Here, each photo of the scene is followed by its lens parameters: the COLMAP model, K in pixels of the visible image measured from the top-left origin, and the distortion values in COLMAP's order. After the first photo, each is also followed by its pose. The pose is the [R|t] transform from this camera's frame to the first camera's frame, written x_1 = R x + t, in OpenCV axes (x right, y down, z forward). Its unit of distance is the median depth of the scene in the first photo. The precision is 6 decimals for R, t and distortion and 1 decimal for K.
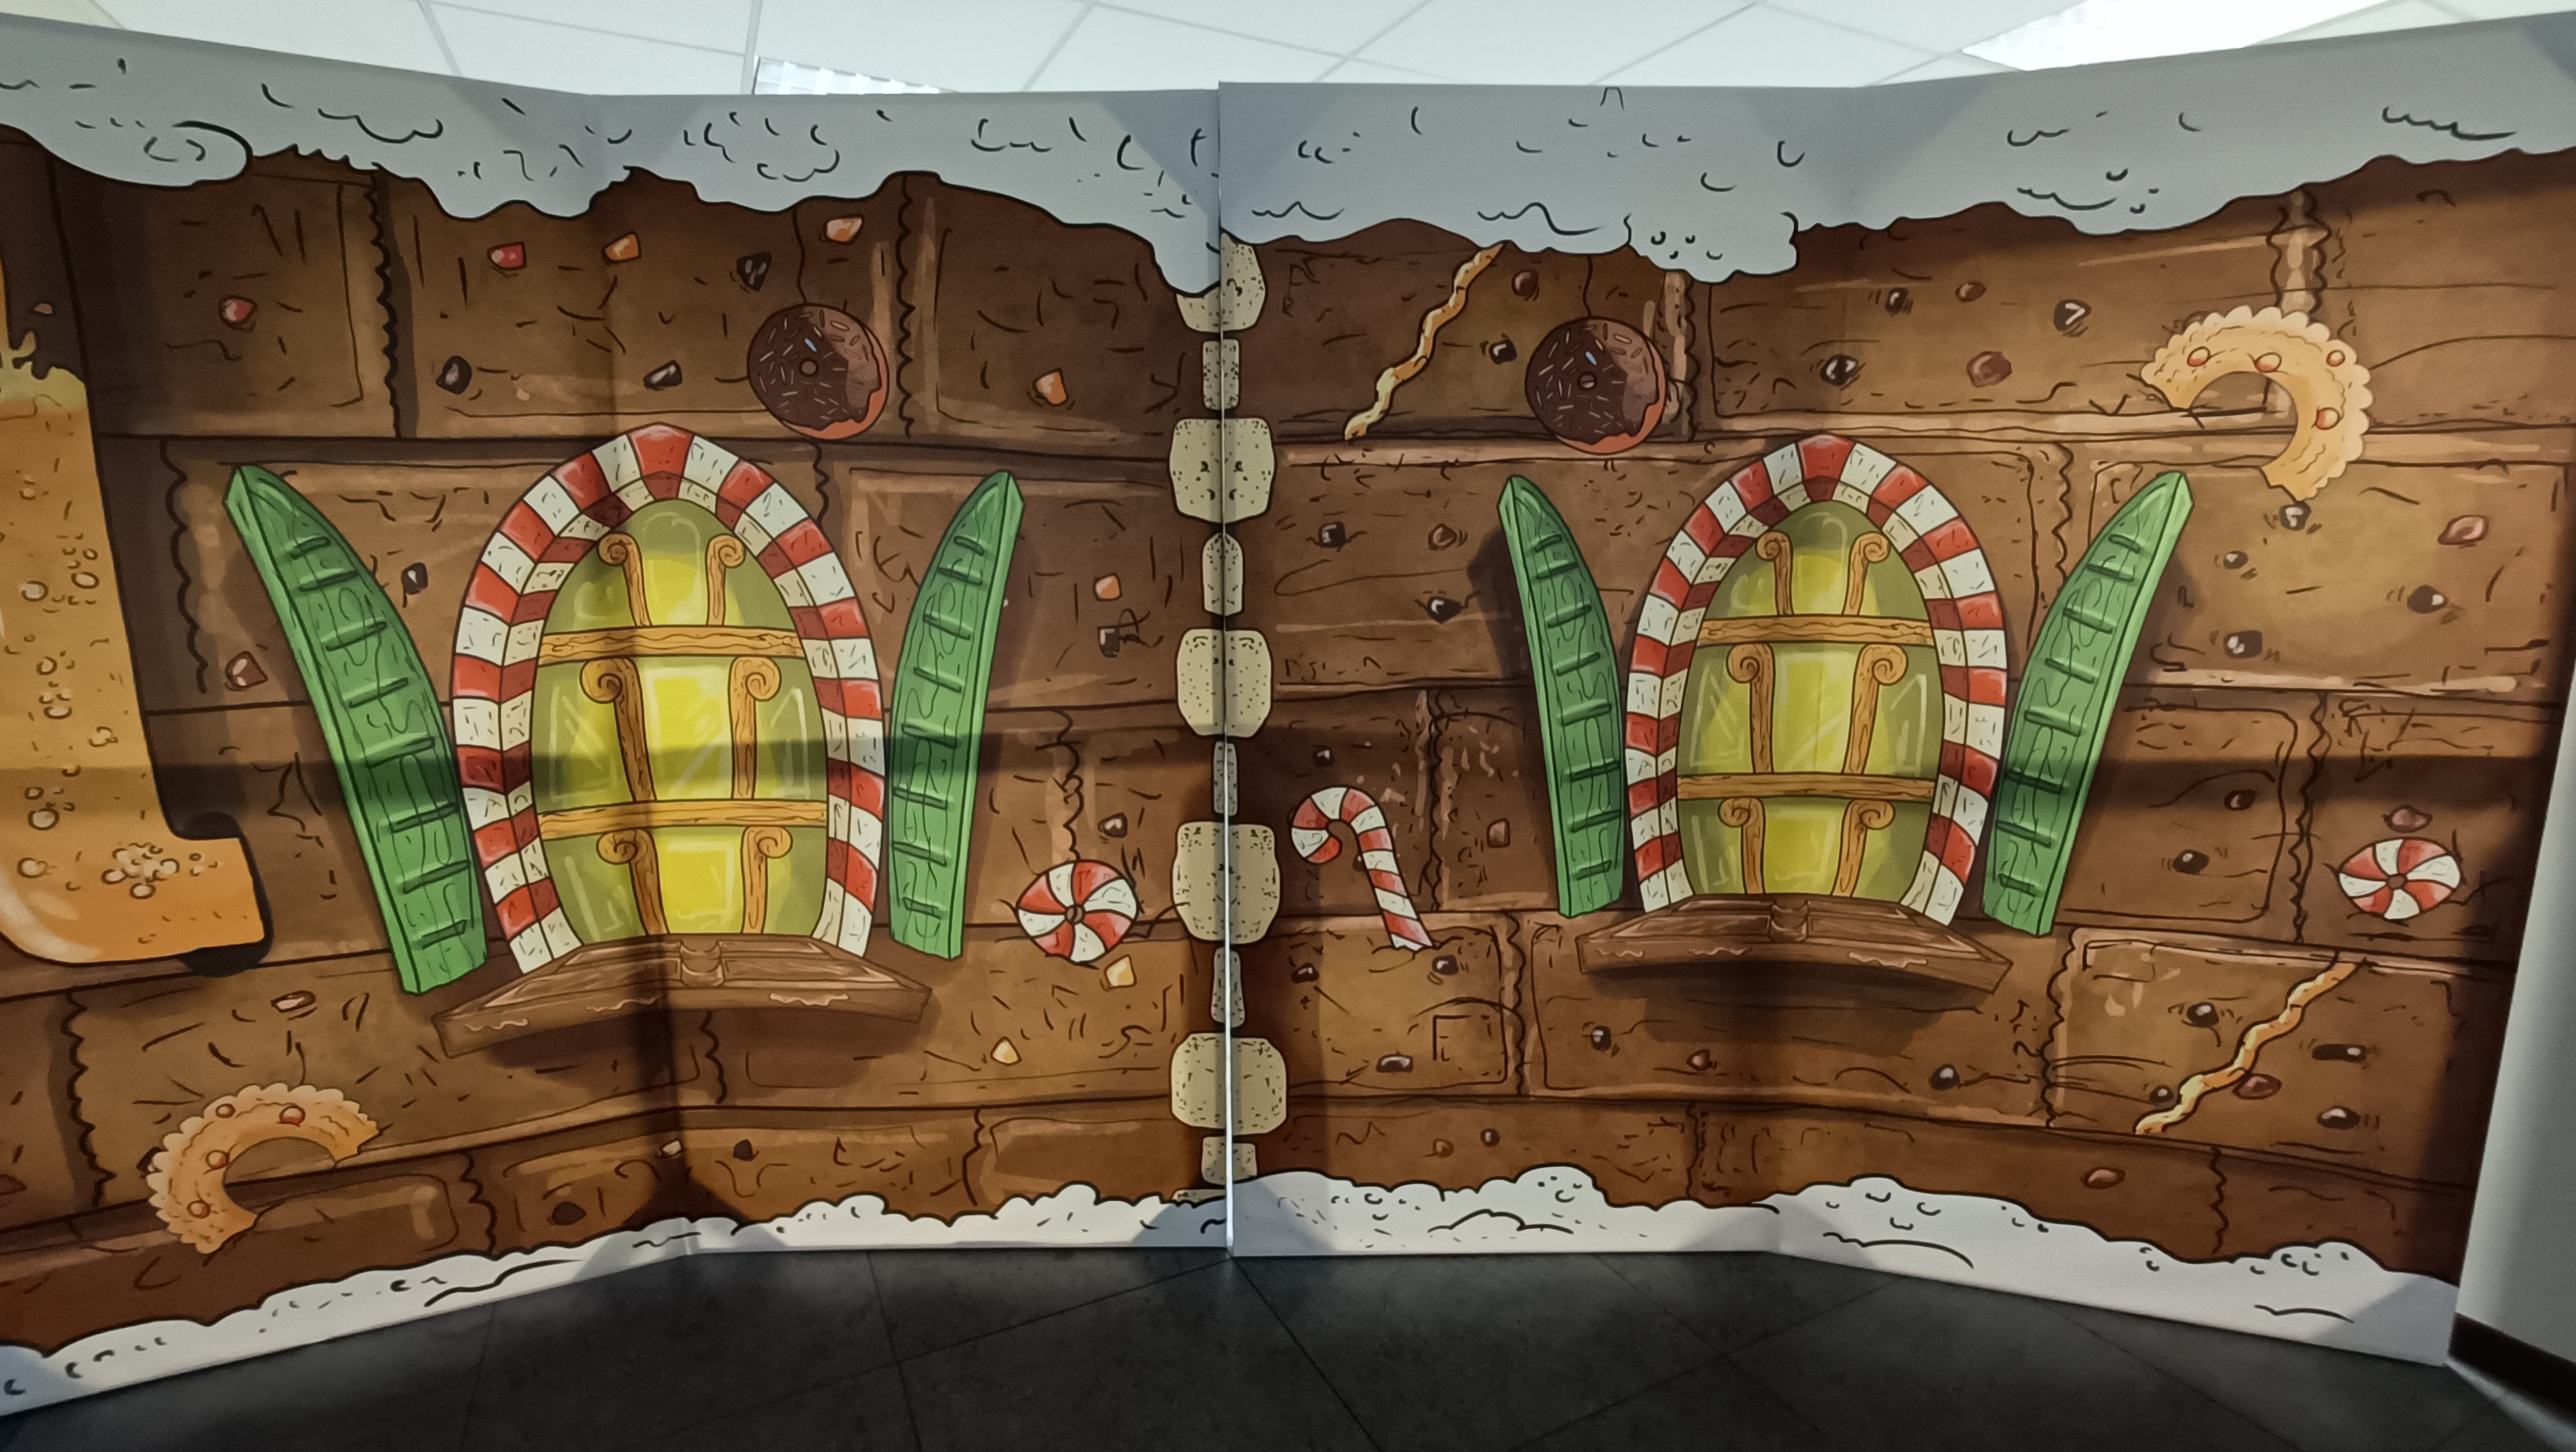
lens RADIAL K [[1161.8, 0, 1277.2], [0, 1161.8, 711.6], [0, 0, 1]] dist [-0.002081, 0.004505]
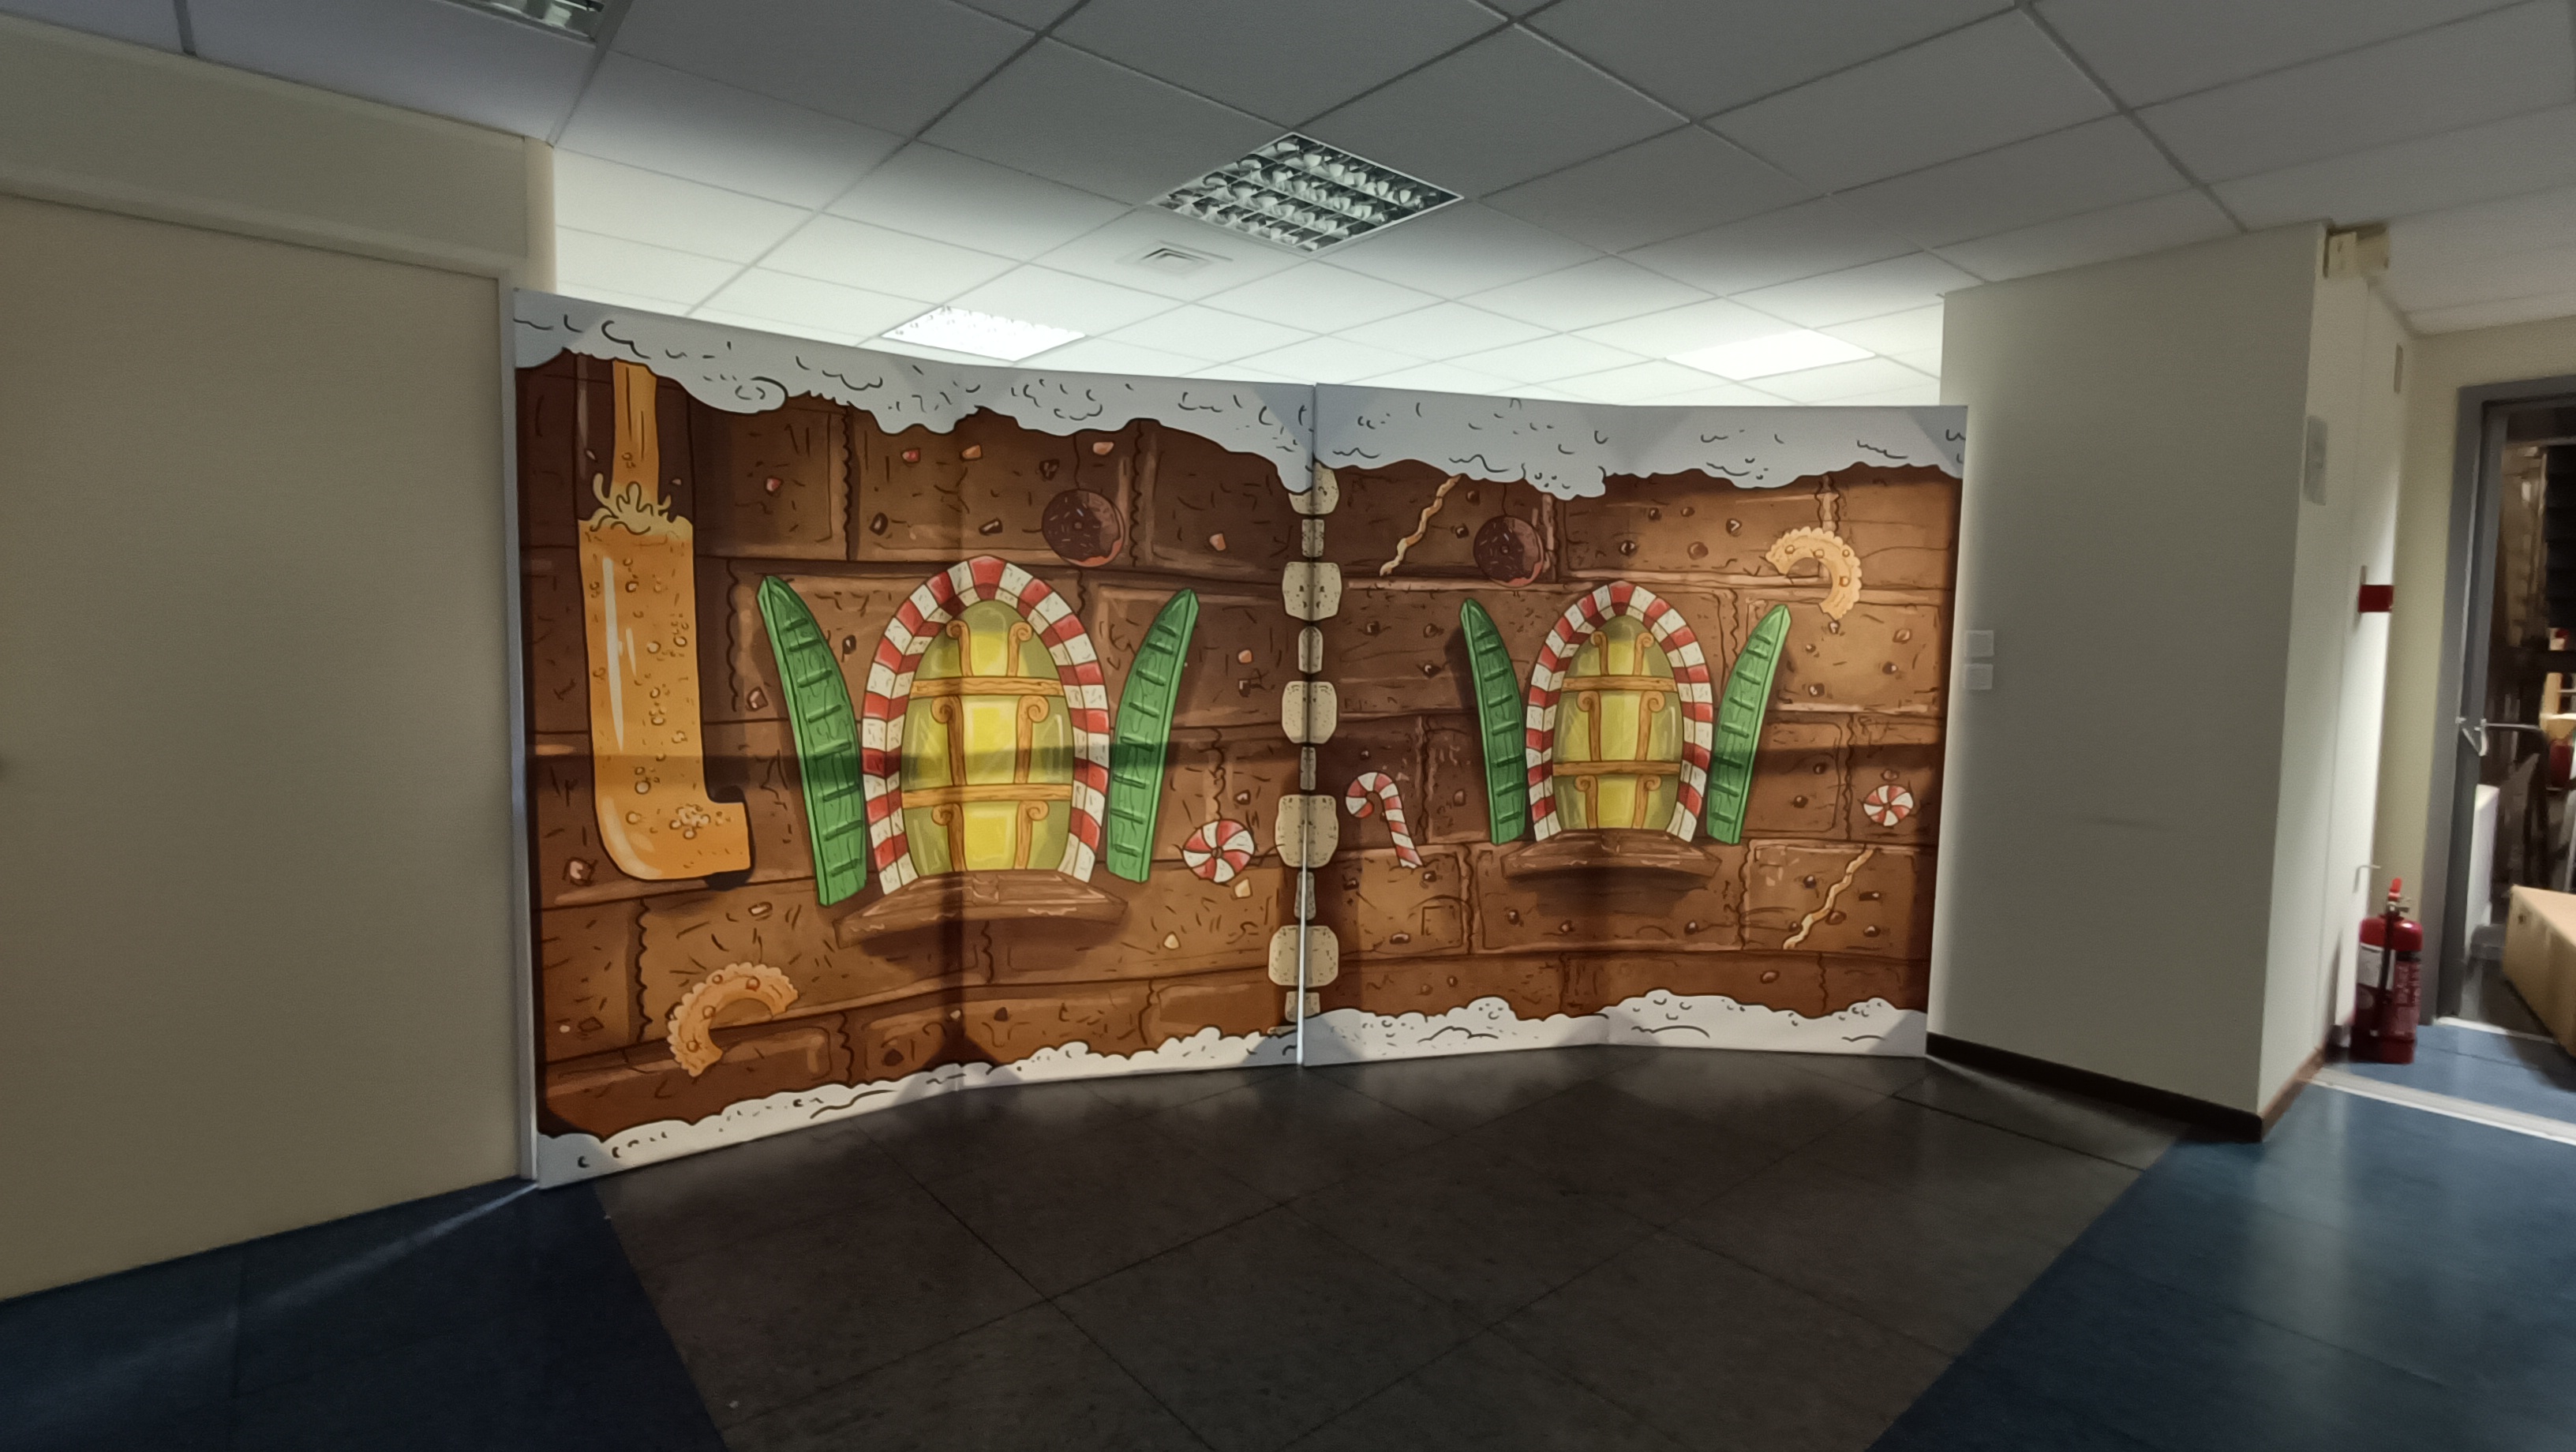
lens RADIAL K [[1161.8, 0, 1277.2], [0, 1161.8, 711.6], [0, 0, 1]] dist [-0.002081, 0.004505]
pose [[0.973577, 0.001774, 0.228354, -0.494827], [0.017040, 0.996618, -0.080392, 0.114511], [-0.227724, 0.082158, 0.970253, -0.676791]]
